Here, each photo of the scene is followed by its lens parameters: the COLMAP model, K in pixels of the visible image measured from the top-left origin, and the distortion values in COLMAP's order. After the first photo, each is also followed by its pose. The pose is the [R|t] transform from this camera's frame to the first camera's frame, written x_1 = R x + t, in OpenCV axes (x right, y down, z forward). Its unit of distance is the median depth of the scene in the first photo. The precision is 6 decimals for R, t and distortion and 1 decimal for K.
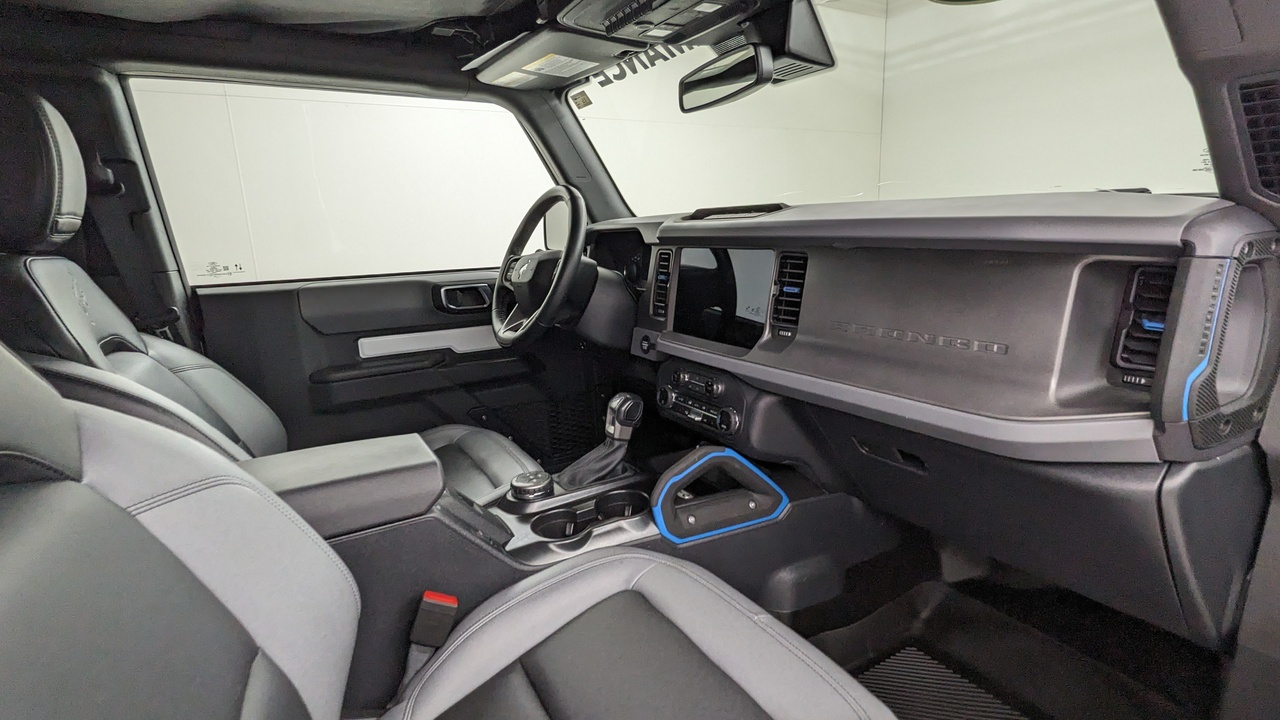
lens RADIAL K [[621.5, 0, 643.8], [0, 621.5, 361.9], [0, 0, 1]] dist [0.005689, -0.003594]
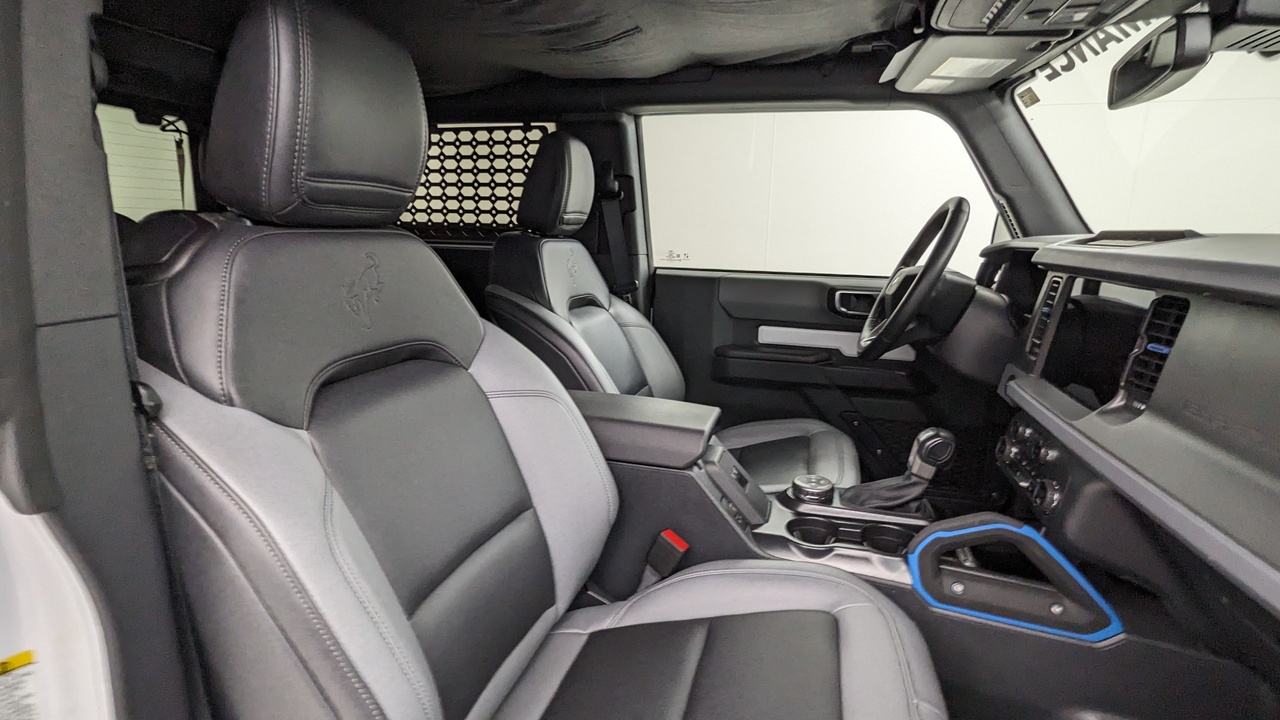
lens RADIAL K [[621.5, 0, 636.7], [0, 621.5, 360.8], [0, 0, 1]] dist [0.005689, -0.003594]
pose [[0.683192, 0.201050, -0.702017, 0.264810], [-0.202169, 0.975851, 0.082725, -0.029793], [0.701696, 0.085409, 0.707339, 0.040704]]
